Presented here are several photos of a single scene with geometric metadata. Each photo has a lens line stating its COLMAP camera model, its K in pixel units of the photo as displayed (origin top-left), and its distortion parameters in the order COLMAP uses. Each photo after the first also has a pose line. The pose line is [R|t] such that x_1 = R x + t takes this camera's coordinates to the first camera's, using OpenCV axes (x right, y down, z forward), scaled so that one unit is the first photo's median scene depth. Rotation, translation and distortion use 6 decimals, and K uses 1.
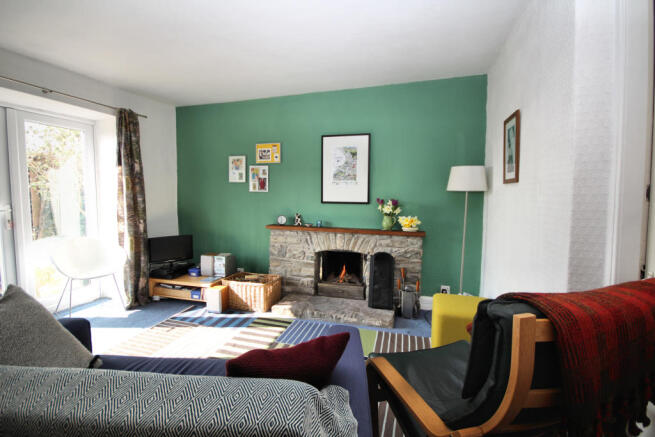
lens RADIAL K [[298.1, 0, 328.3], [0, 298.1, 218.9], [0, 0, 1]] dist [0.006031, -0.003593]
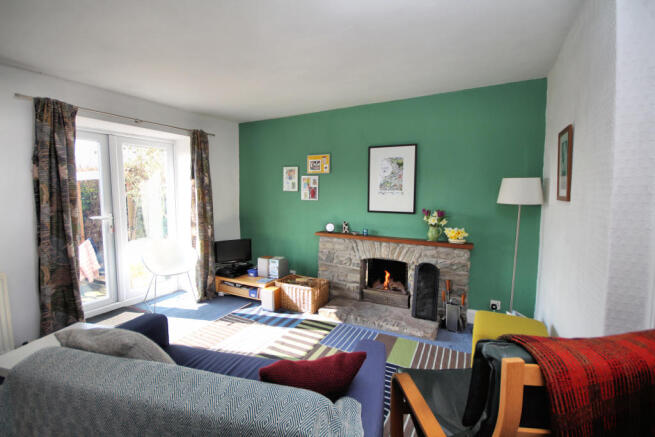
lens RADIAL K [[298.1, 0, 329.3], [0, 298.1, 219.2], [0, 0, 1]] dist [0.006031, -0.003593]
pose [[0.982063, 0.014943, -0.187958, 0.043611], [-0.012599, 0.999827, 0.013659, -0.043318], [0.188130, -0.011046, 0.982082, -0.041882]]
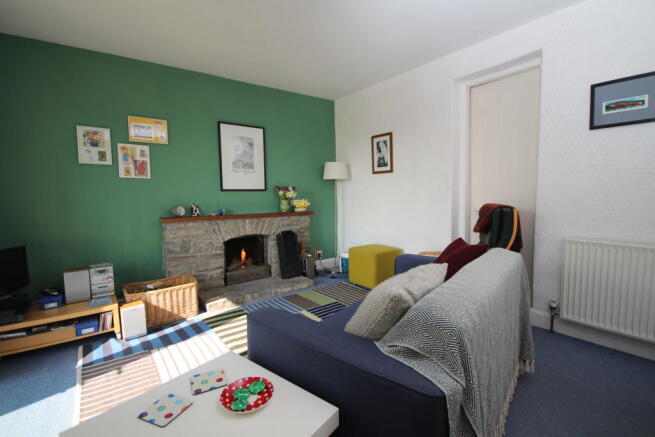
lens RADIAL K [[298.1, 0, 324.5], [0, 298.1, 215.3], [0, 0, 1]] dist [0.006031, -0.003593]
pose [[0.599084, -0.075116, 0.797155, -0.646760], [0.084092, 0.995986, 0.030655, 0.026747], [-0.796258, 0.048670, 0.602996, 0.159808]]
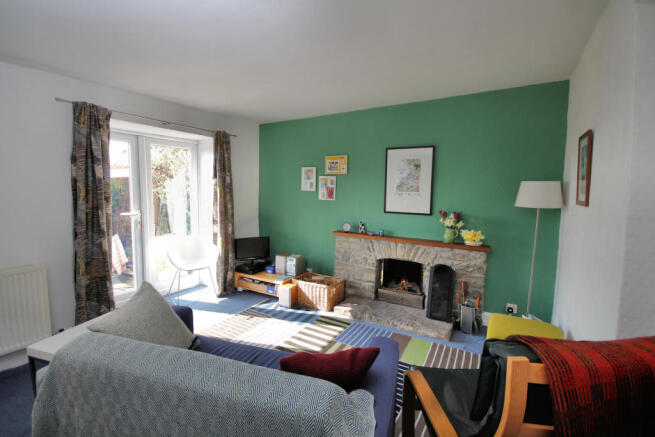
lens RADIAL K [[298.1, 0, 330.4], [0, 298.1, 219.0], [0, 0, 1]] dist [0.006031, -0.003593]
pose [[0.970825, 0.032277, -0.237605, 0.046336], [-0.028738, 0.999419, 0.018344, -0.047891], [0.238059, -0.010980, 0.971189, -0.064117]]
